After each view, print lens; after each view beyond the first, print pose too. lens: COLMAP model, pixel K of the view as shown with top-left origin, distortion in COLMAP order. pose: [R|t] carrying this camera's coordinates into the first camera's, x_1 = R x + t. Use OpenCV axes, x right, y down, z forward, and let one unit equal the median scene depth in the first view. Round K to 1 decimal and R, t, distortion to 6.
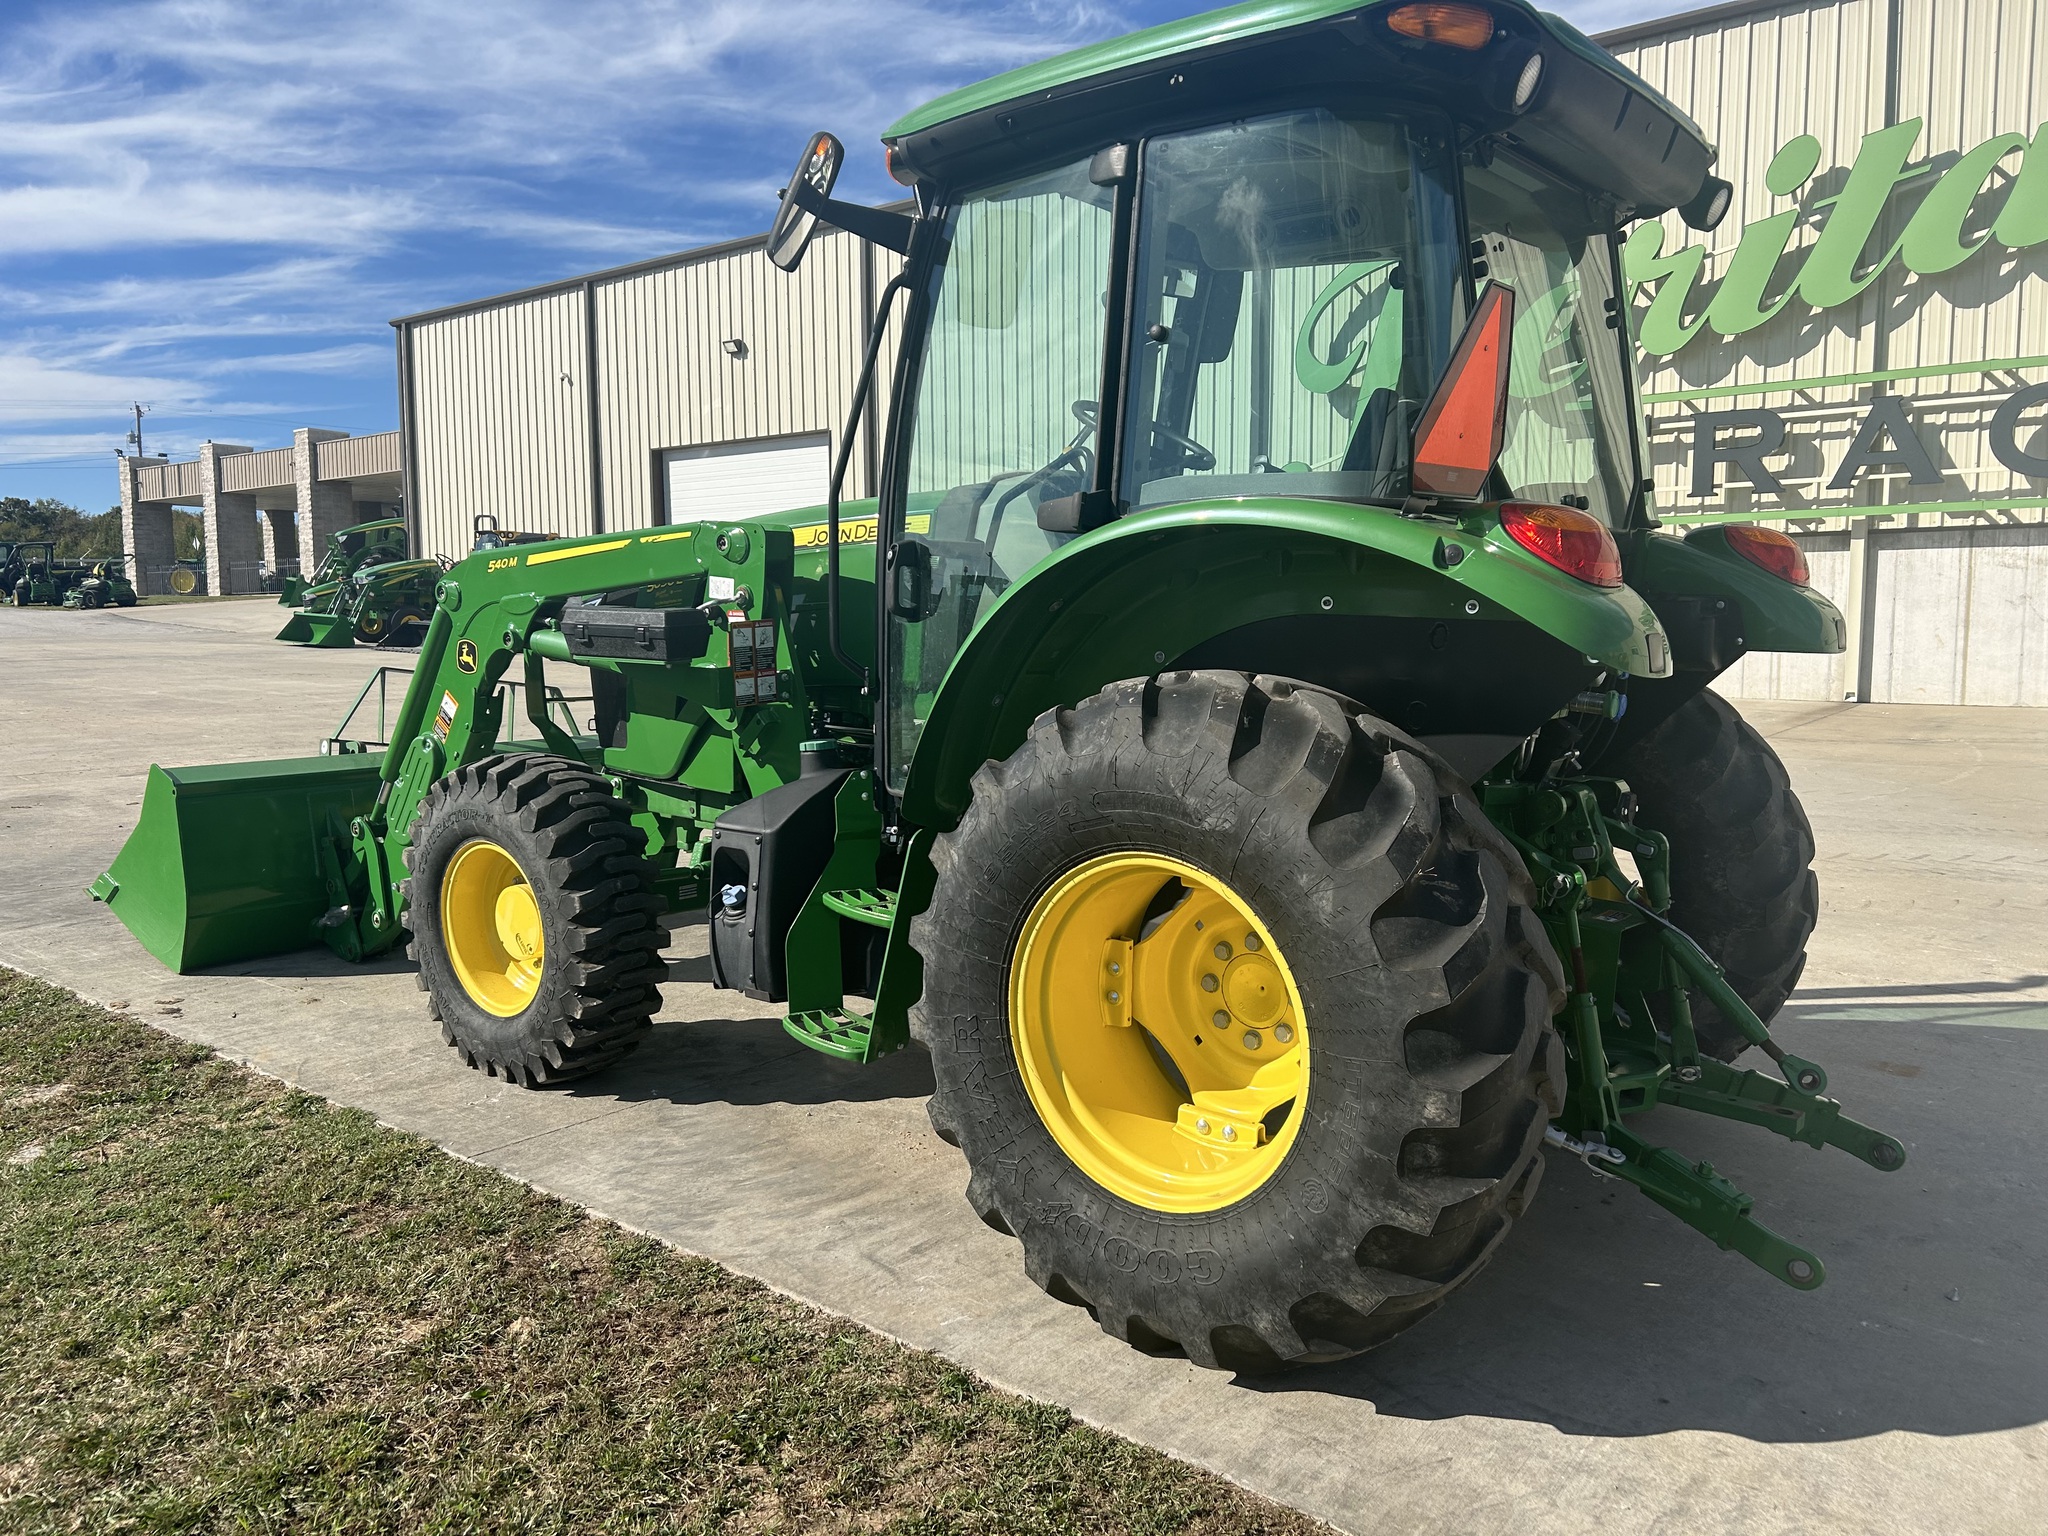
lens RADIAL K [[1559.9, 0, 1034.8], [0, 1559.9, 768.5], [0, 0, 1]] dist [0.062918, -0.066600]
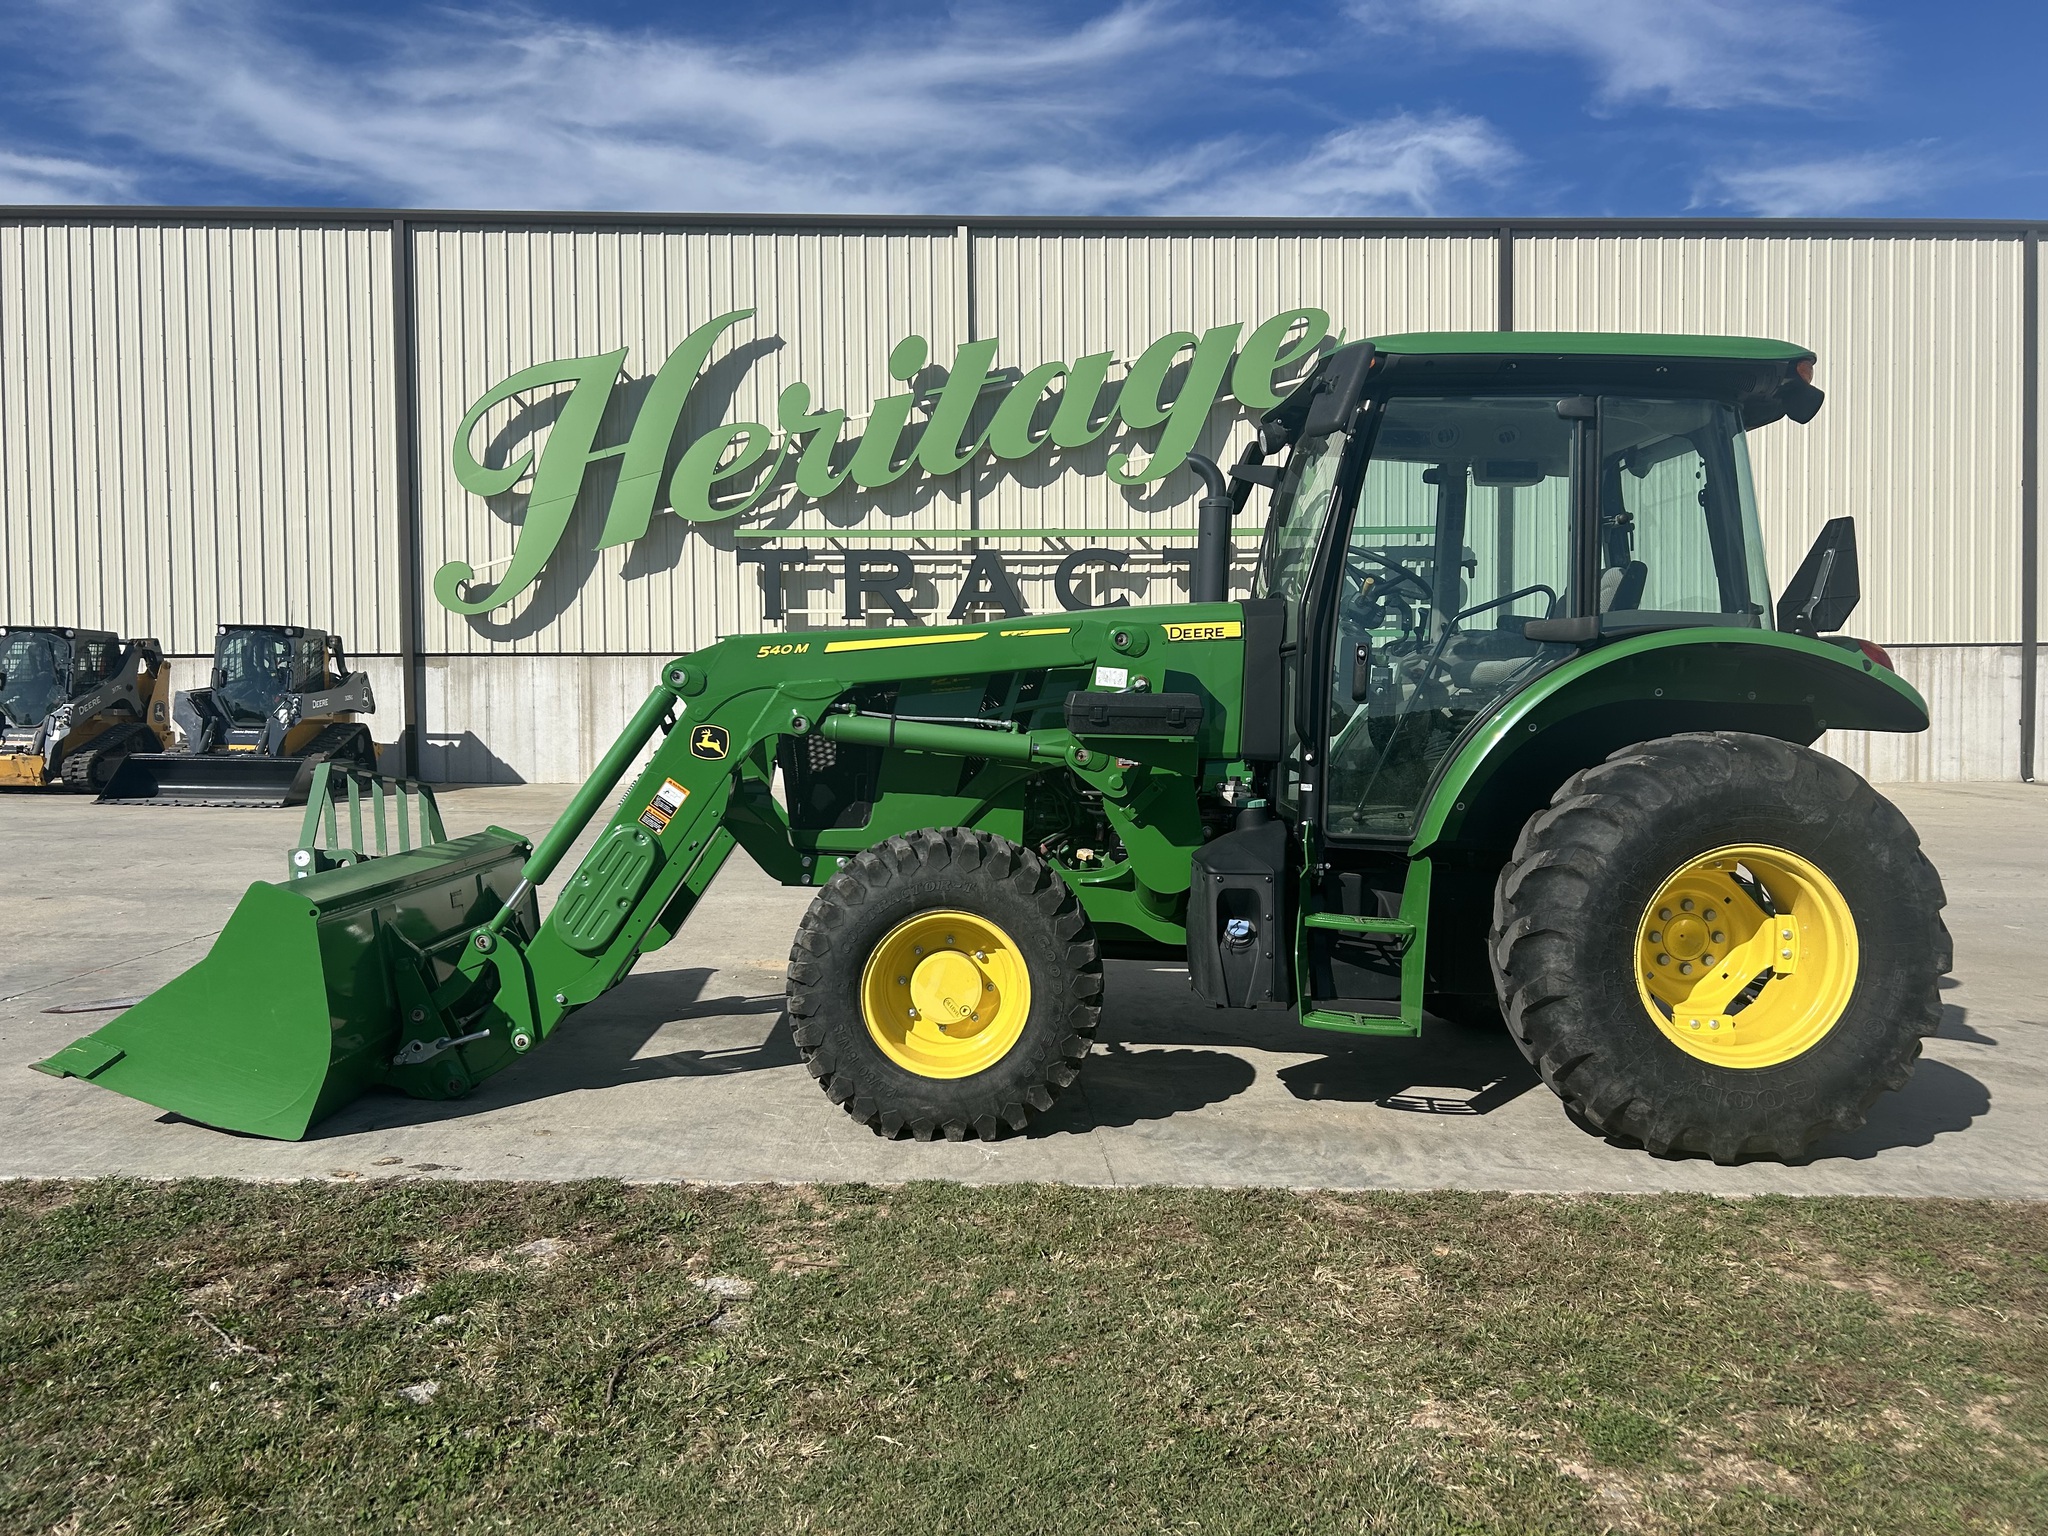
lens RADIAL K [[1559.9, 0, 1034.8], [0, 1559.9, 768.5], [0, 0, 1]] dist [0.062918, -0.066600]
pose [[0.745004, -0.017618, 0.666827, -1.027681], [0.063679, 0.996964, -0.044804, 0.001462], [-0.664013, 0.075842, 0.743865, 0.176297]]
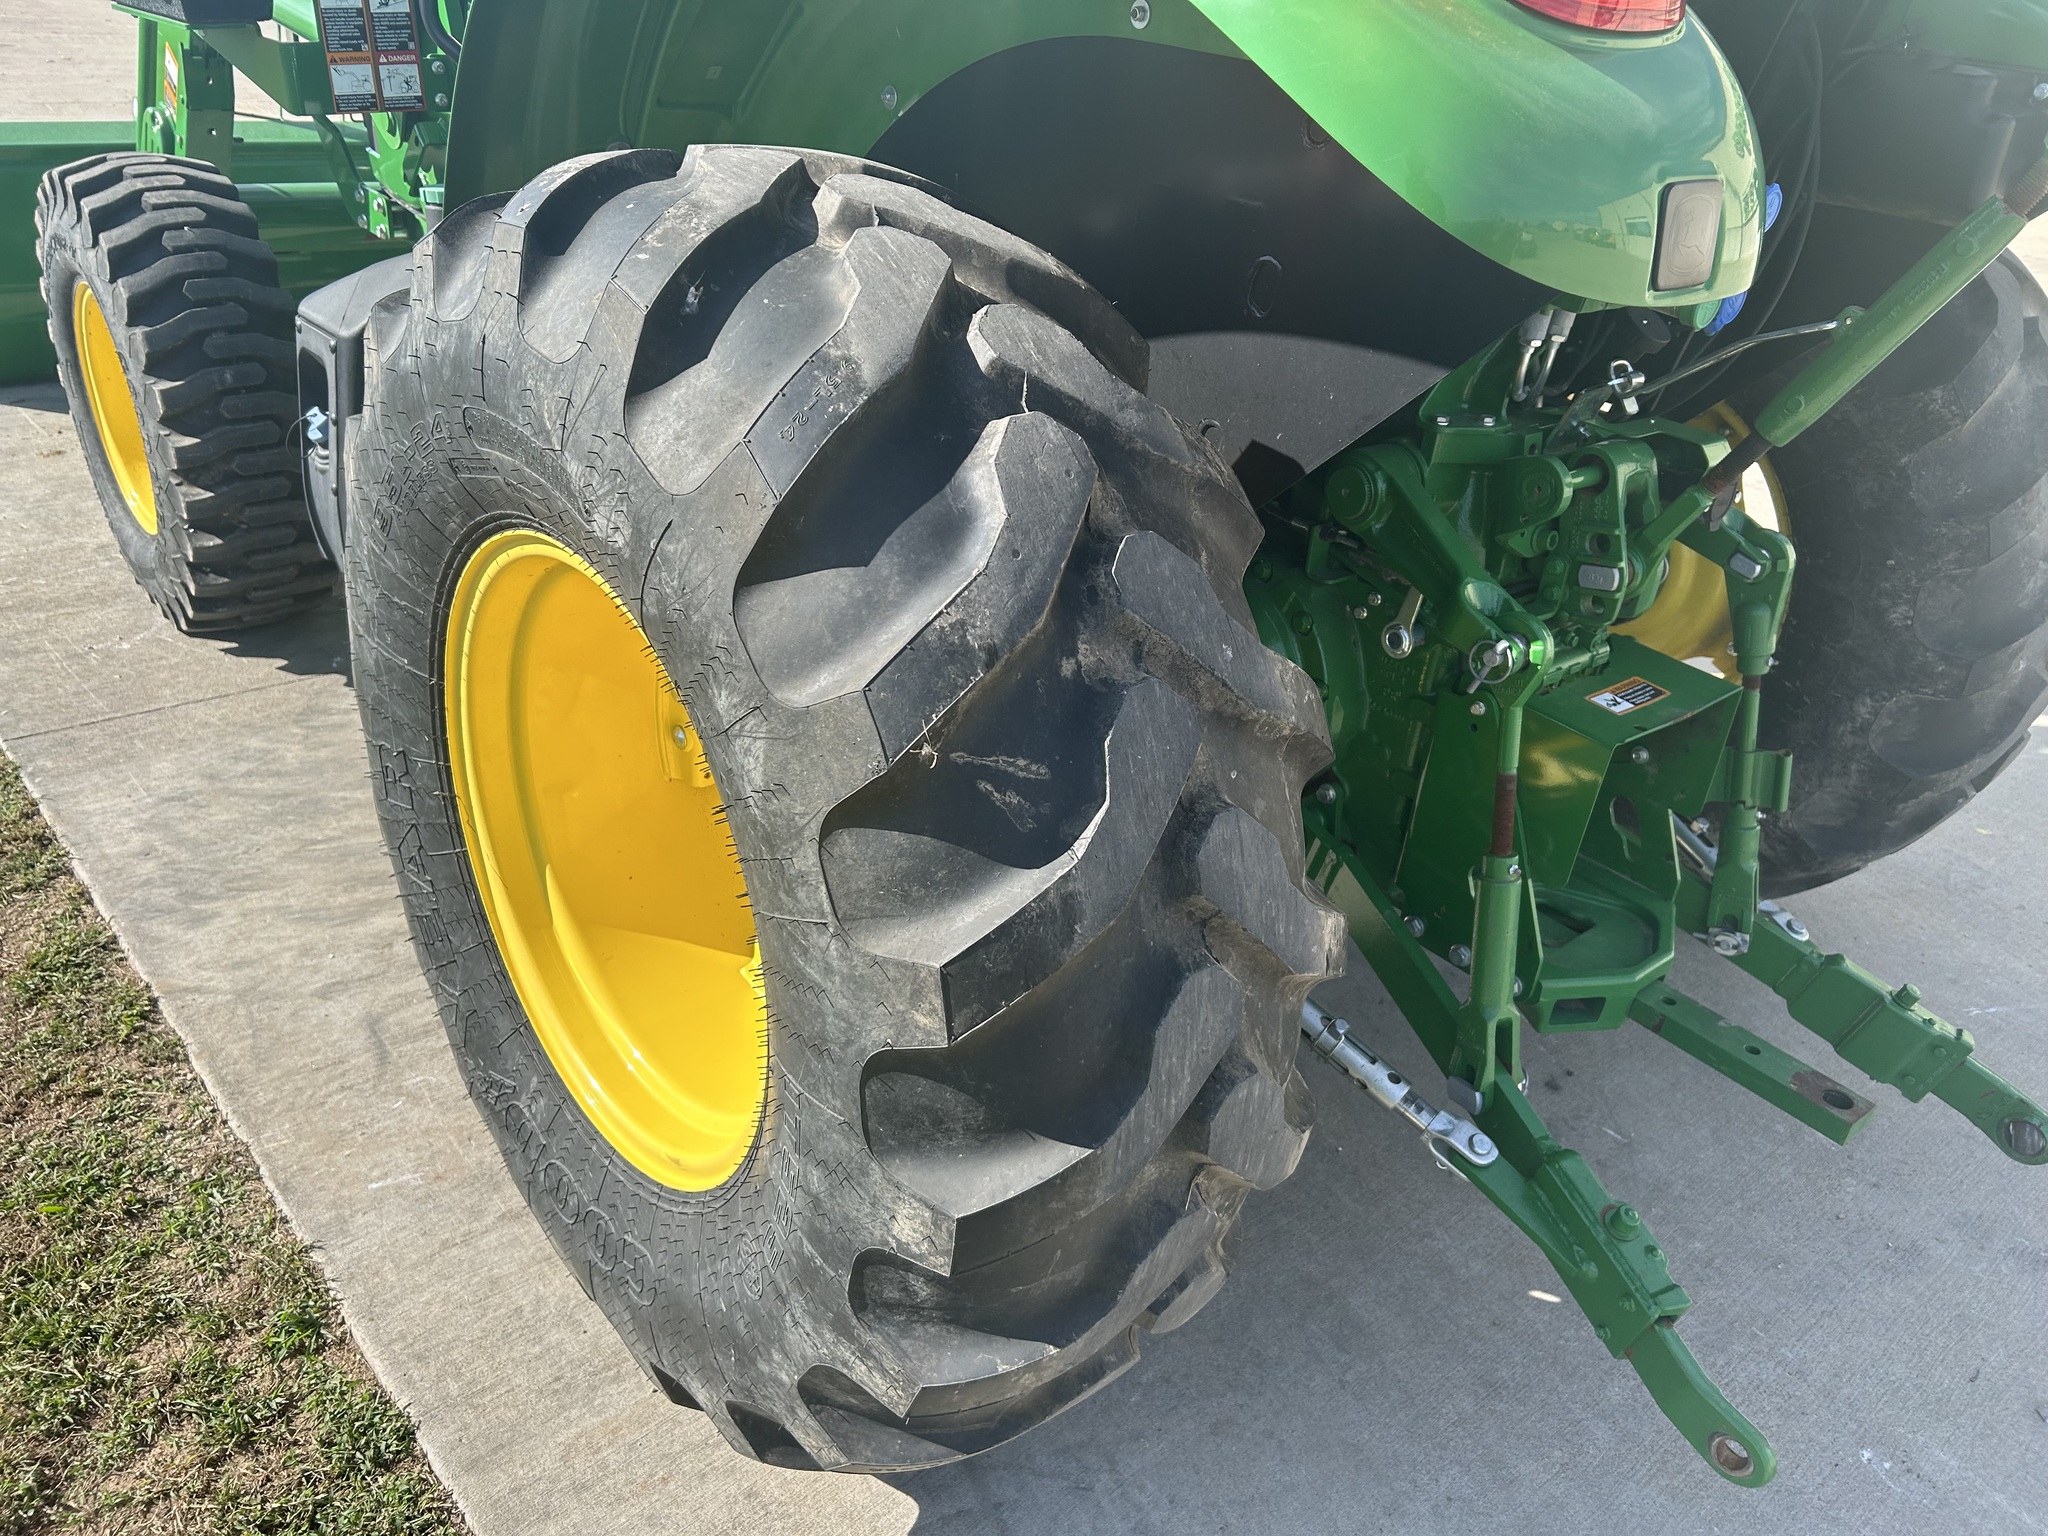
lens RADIAL K [[1559.9, 0, 1034.8], [0, 1559.9, 768.5], [0, 0, 1]] dist [0.062918, -0.066600]
pose [[0.979835, 0.149027, -0.133099, 0.191926], [-0.092287, 0.928354, 0.360059, -0.046989], [0.177222, -0.340515, 0.923386, 0.359079]]
